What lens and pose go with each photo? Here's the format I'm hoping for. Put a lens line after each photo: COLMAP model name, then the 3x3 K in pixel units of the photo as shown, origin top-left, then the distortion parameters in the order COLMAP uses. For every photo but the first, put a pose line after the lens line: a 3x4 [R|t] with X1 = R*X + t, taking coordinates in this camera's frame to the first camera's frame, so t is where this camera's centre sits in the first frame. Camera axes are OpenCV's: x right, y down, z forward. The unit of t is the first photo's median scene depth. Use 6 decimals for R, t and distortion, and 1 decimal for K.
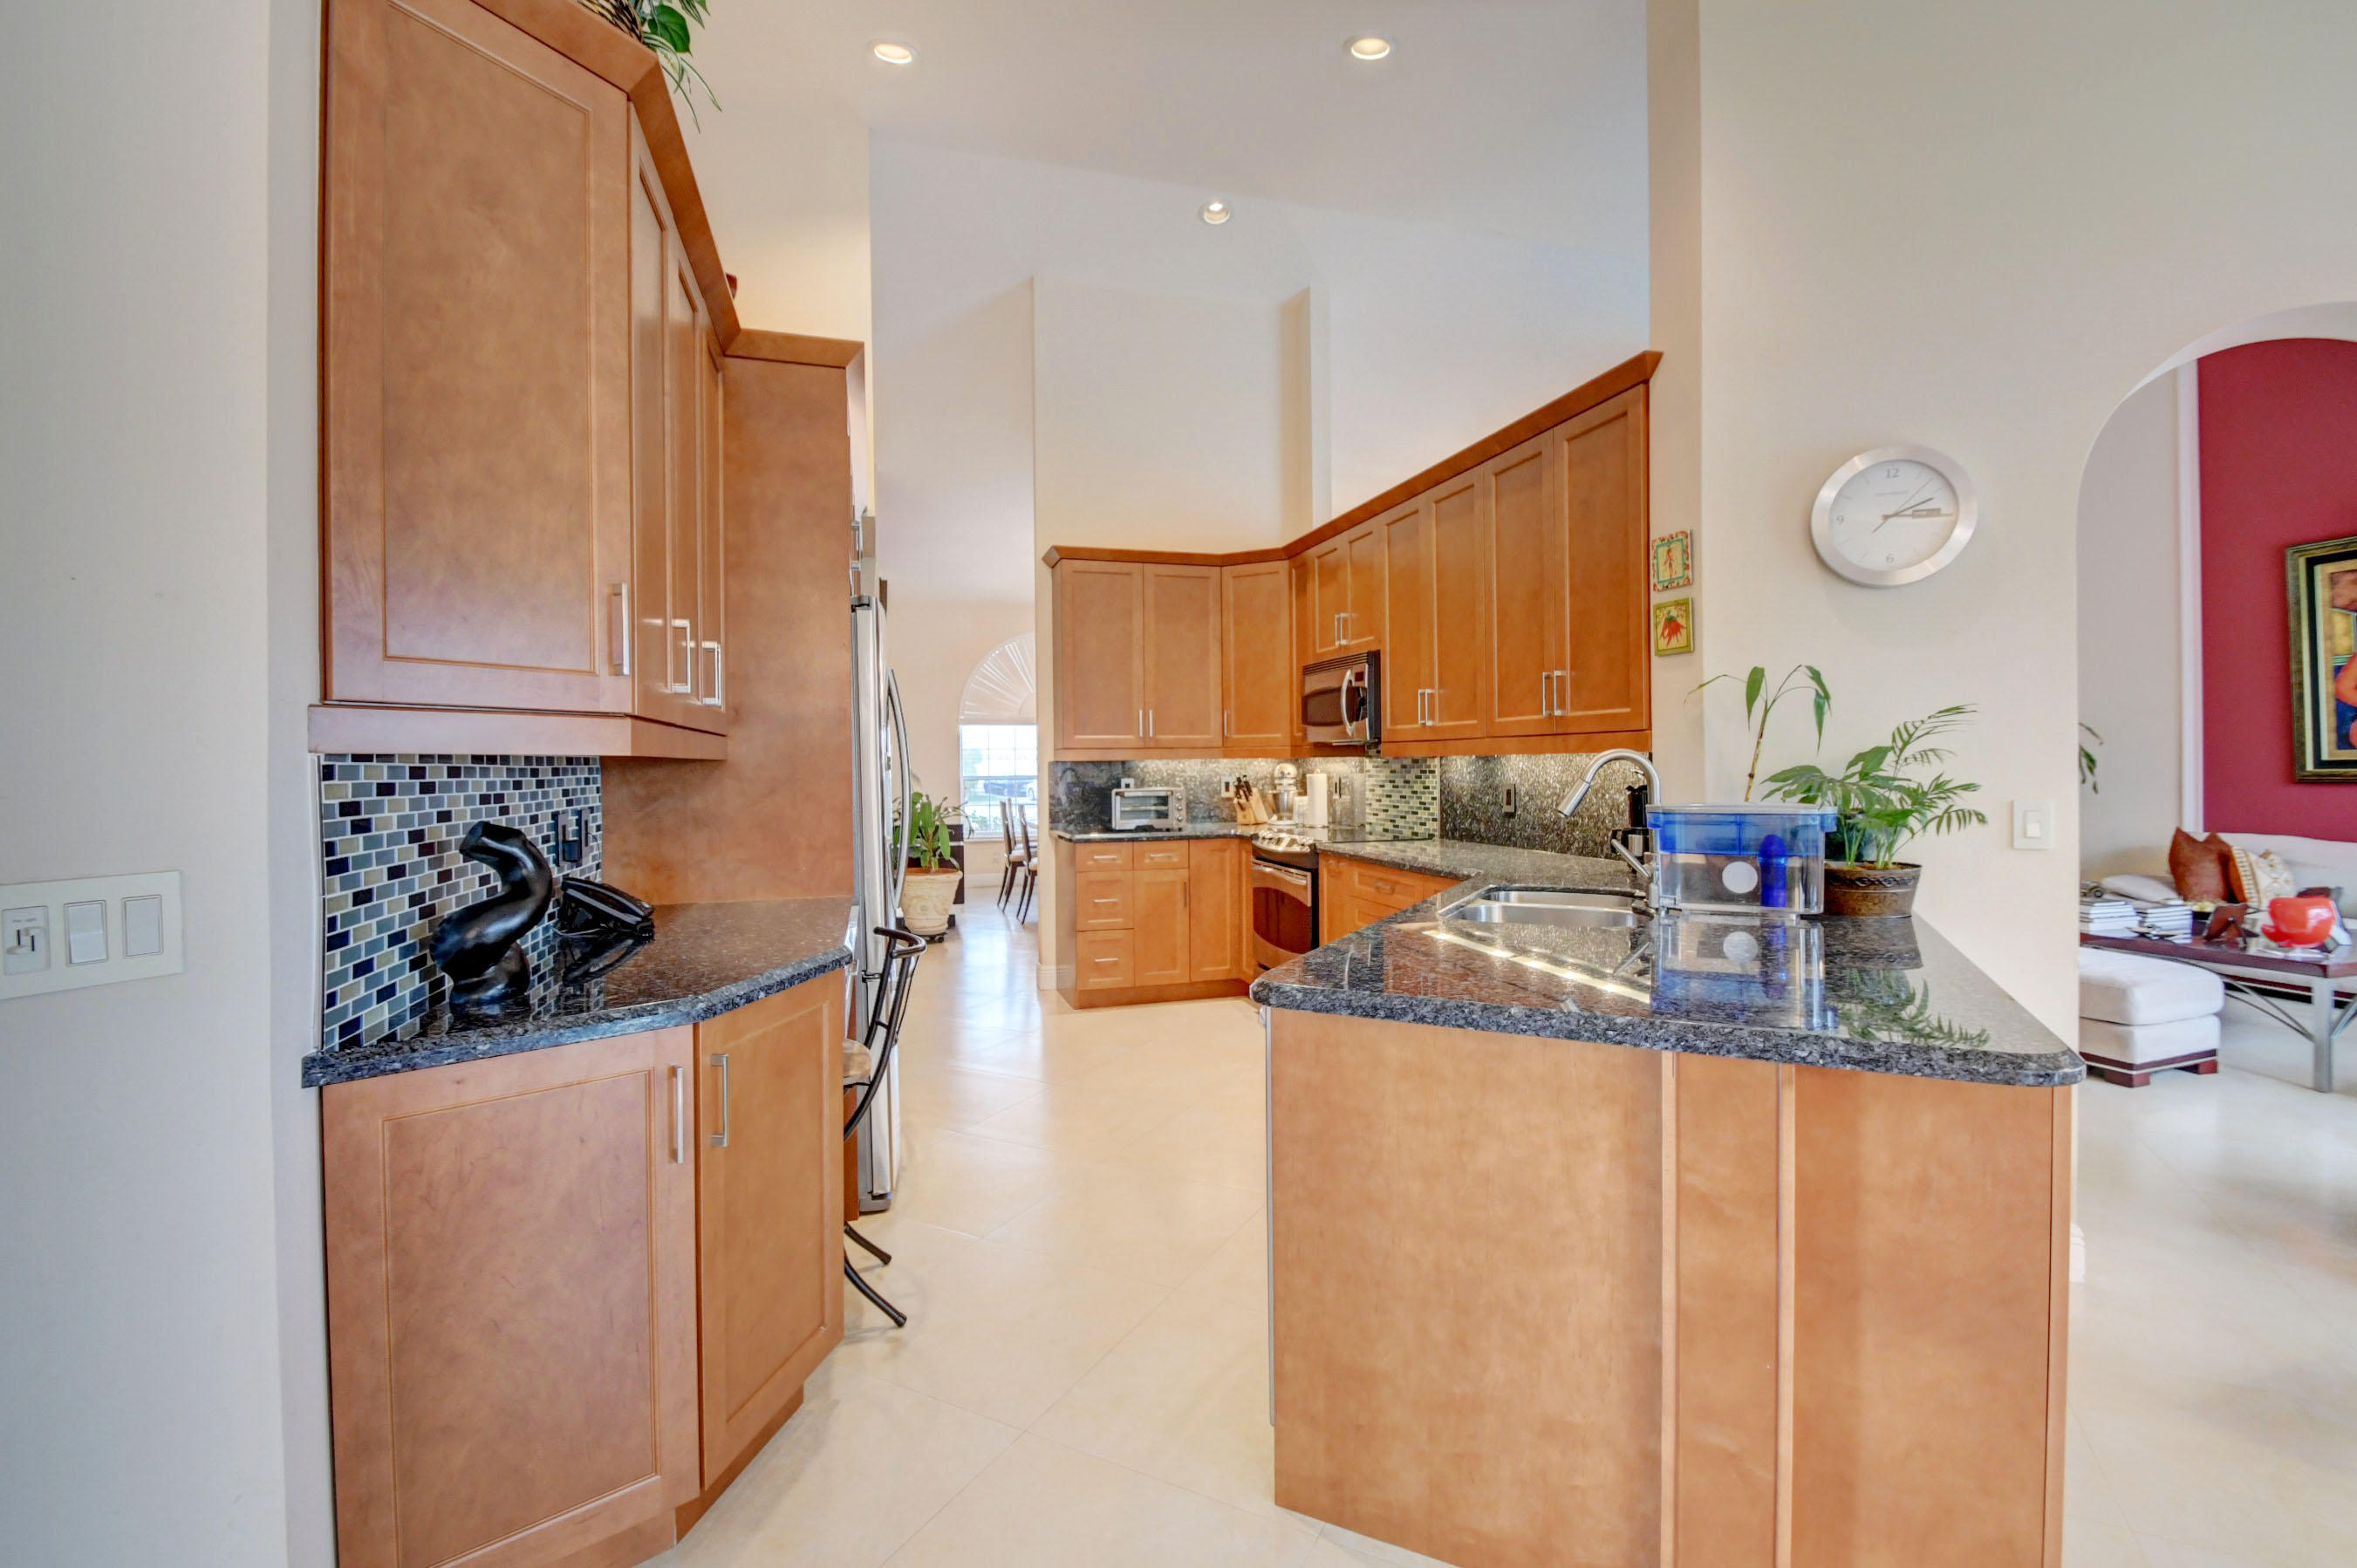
lens RADIAL K [[1041.8, 0, 1192.1], [0, 1041.8, 773.5], [0, 0, 1]] dist [0.002094, -0.010596]
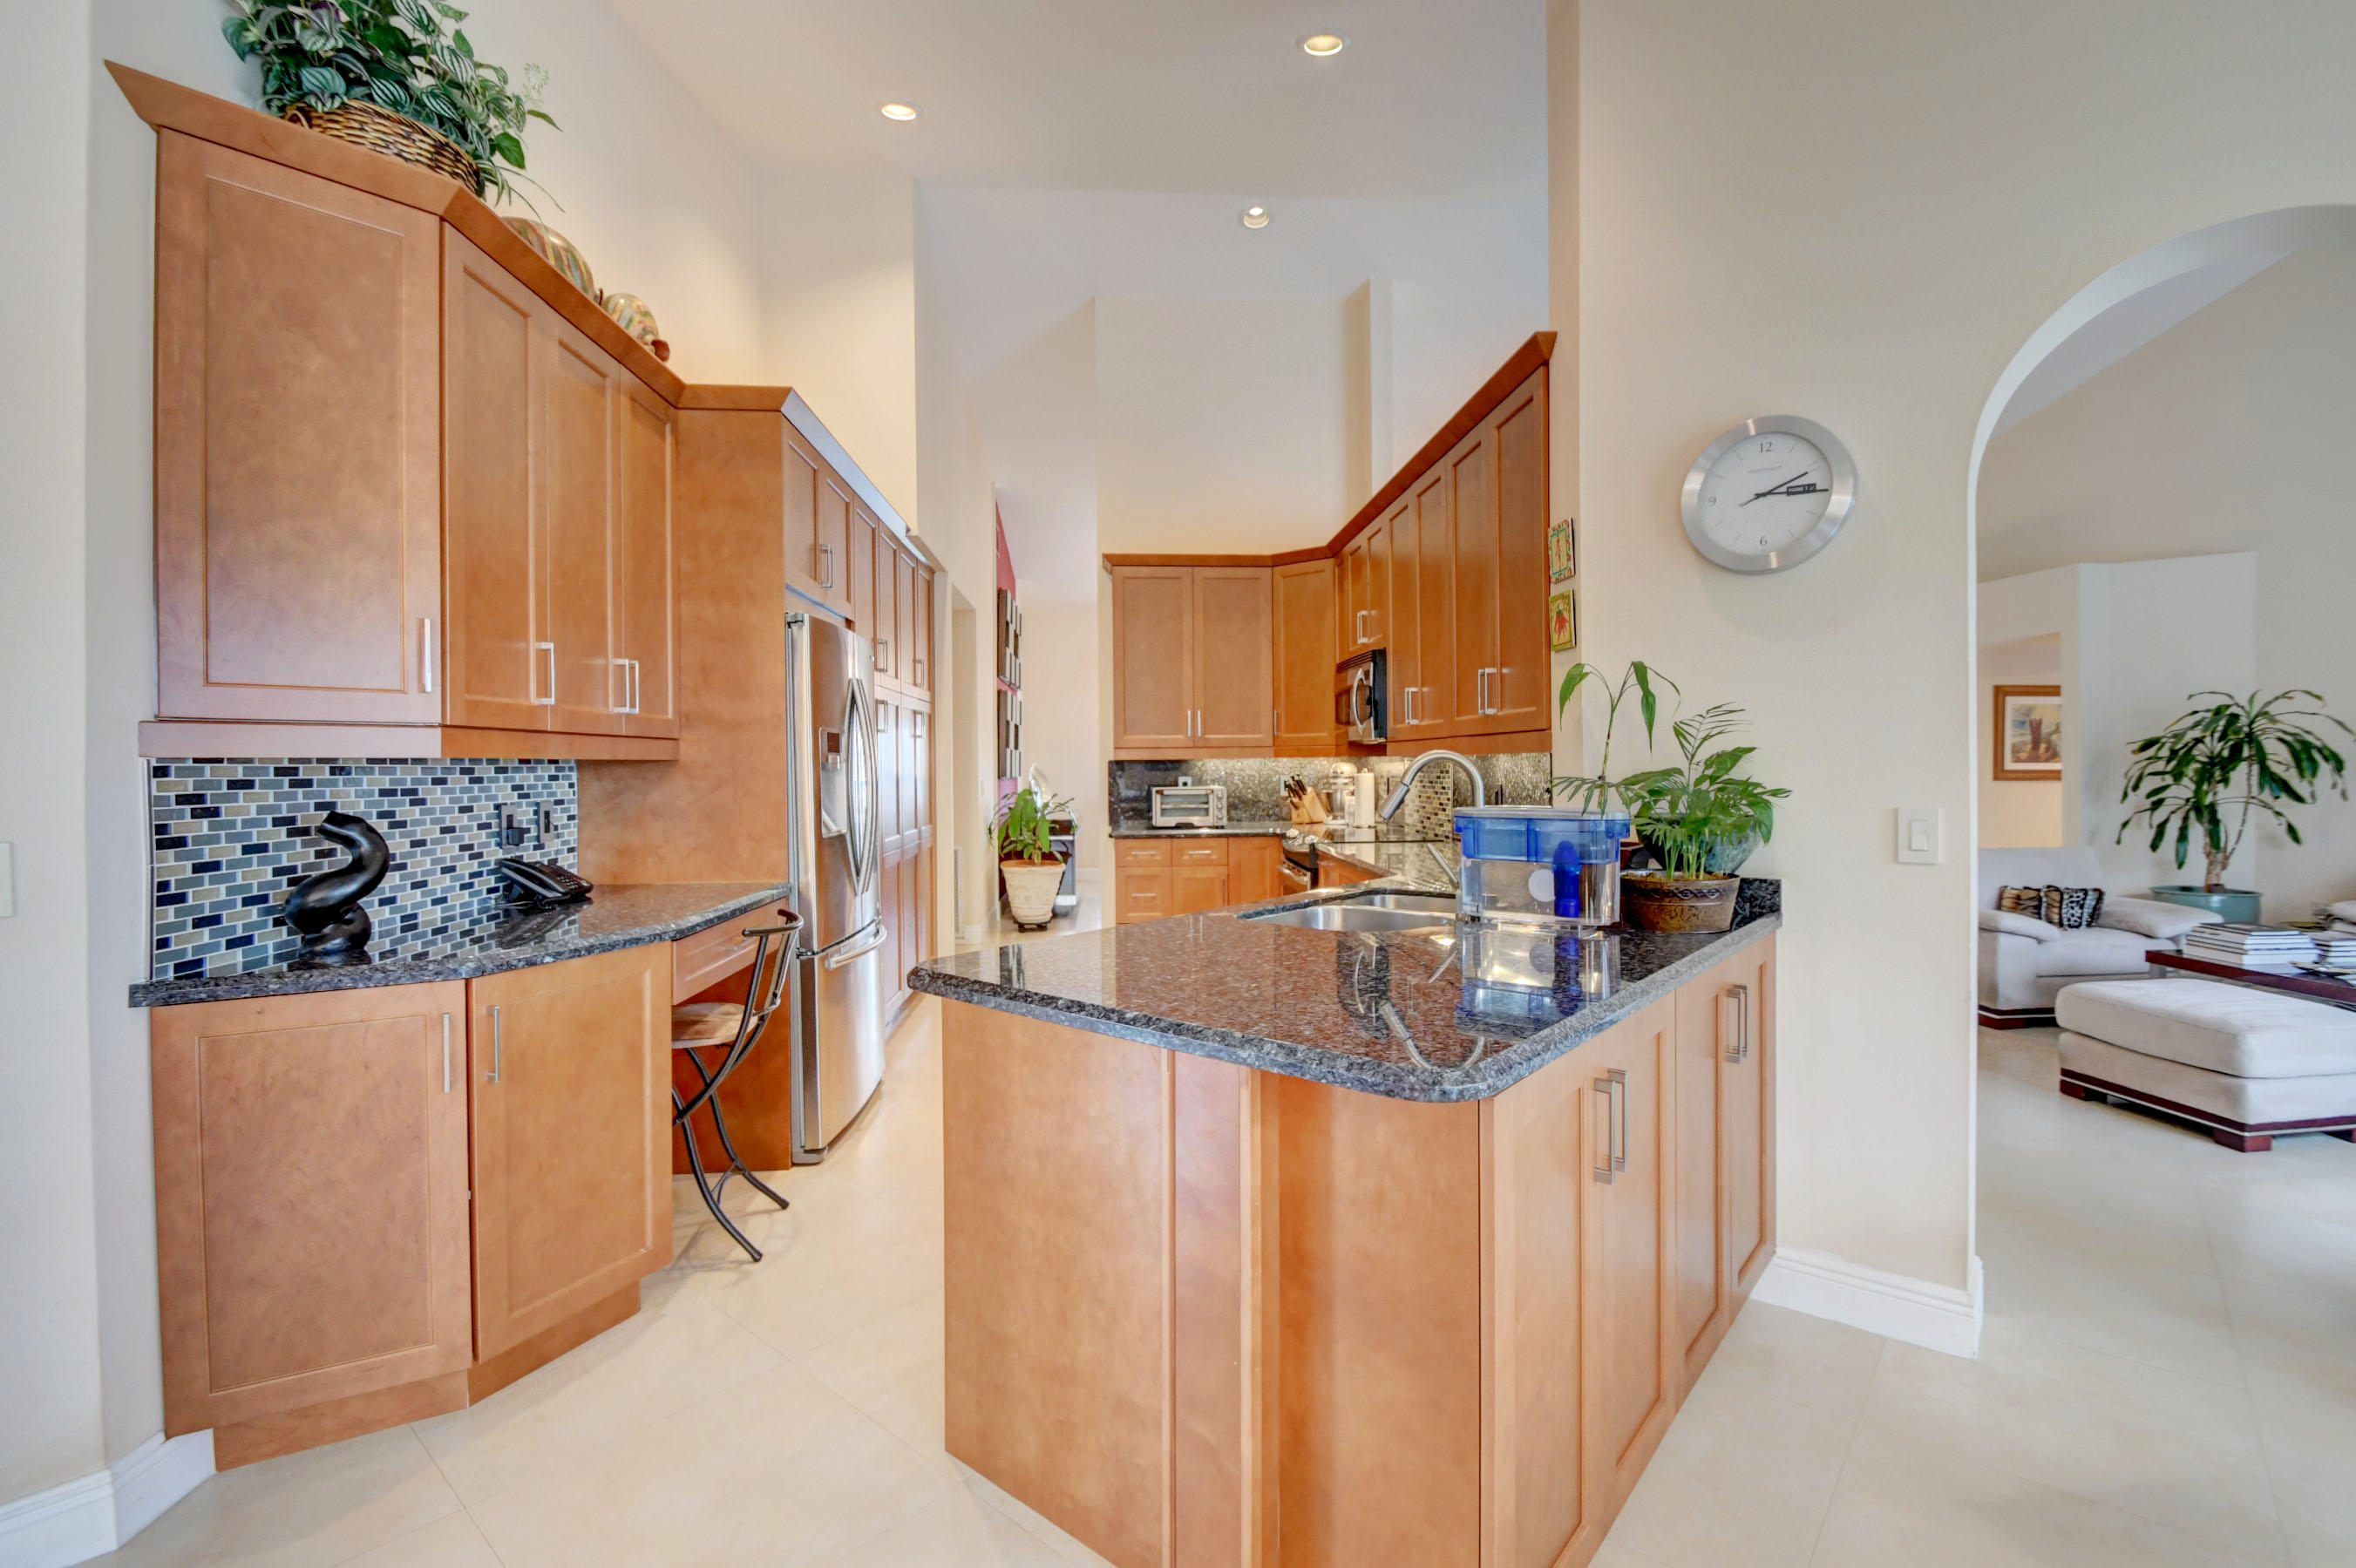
lens RADIAL K [[1042.6, 0, 1188.8], [0, 1042.6, 771.8], [0, 0, 1]] dist [0.003278, -0.011668]
pose [[0.976074, 0.003850, -0.217406, 0.397706], [-0.003674, 0.999993, 0.001215, -0.003836], [0.217409, -0.000387, 0.976081, -0.001497]]
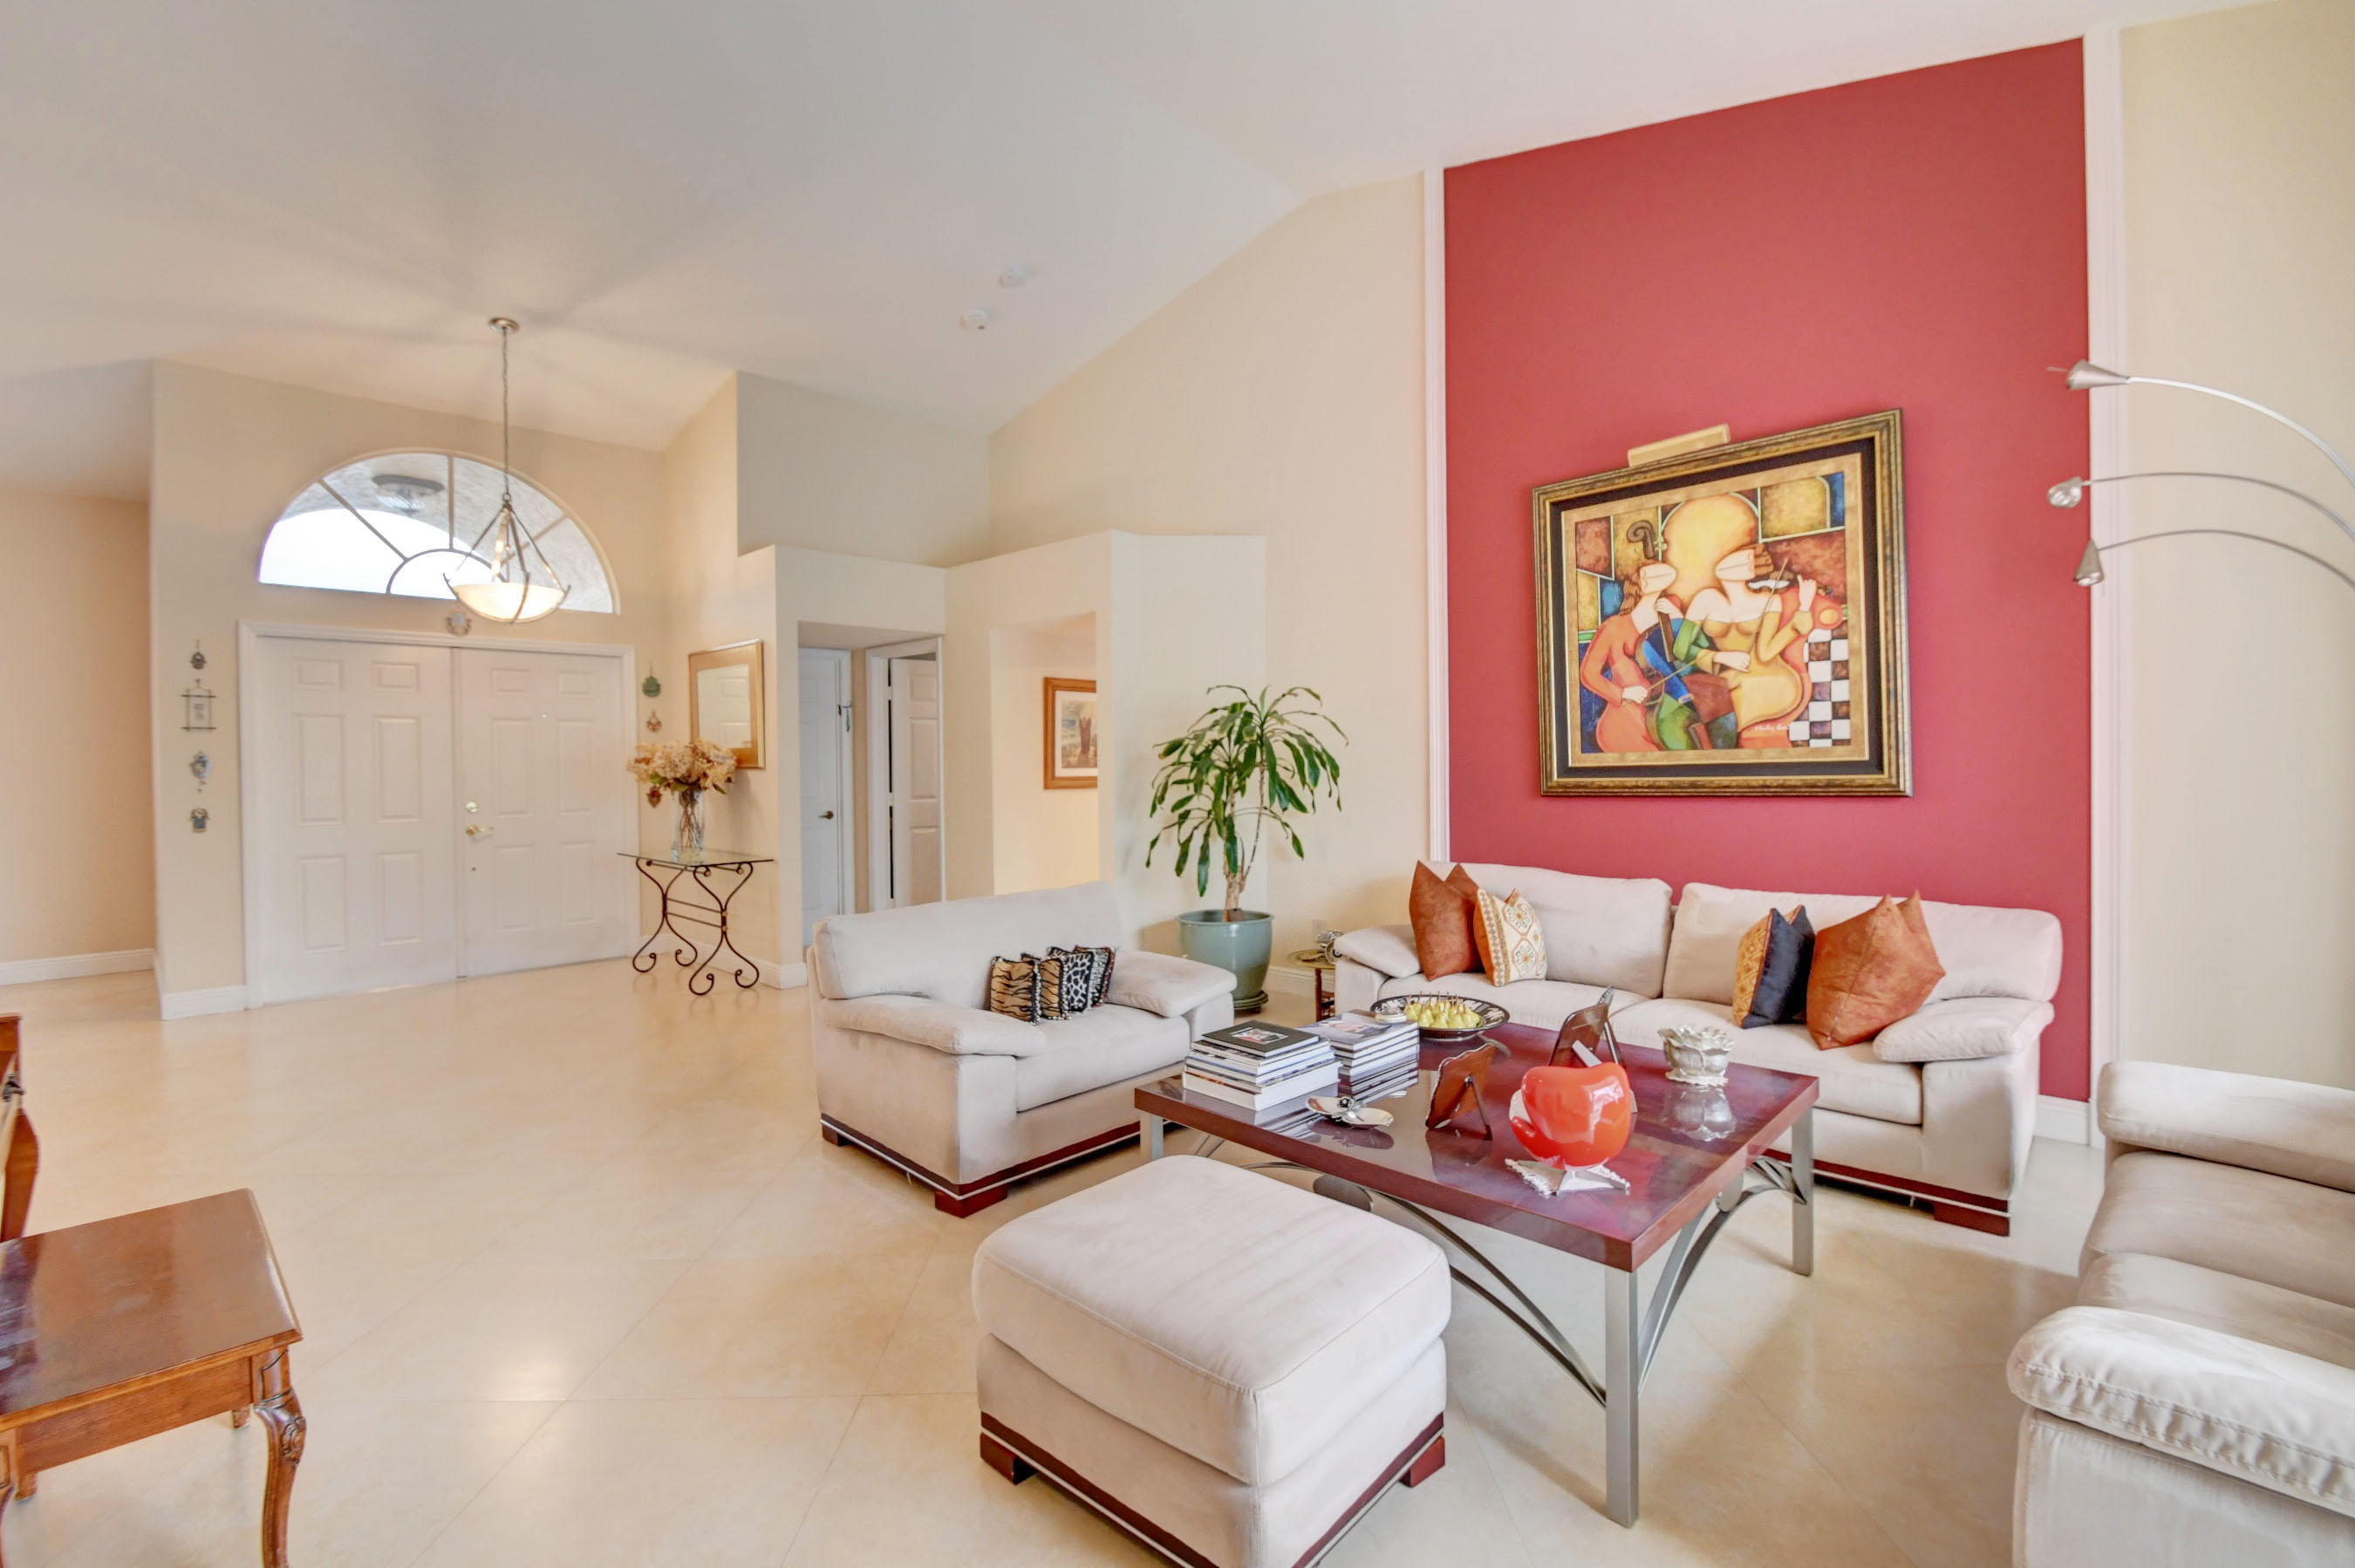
lens RADIAL K [[1042.1, 0, 1188.3], [0, 1042.1, 771.8], [0, 0, 1]] dist [0.003278, -0.011668]
pose [[0.874068, -0.003440, 0.485792, 1.101789], [0.004650, 0.999988, -0.001284, -0.022489], [-0.485782, 0.003381, 0.874074, 1.065457]]
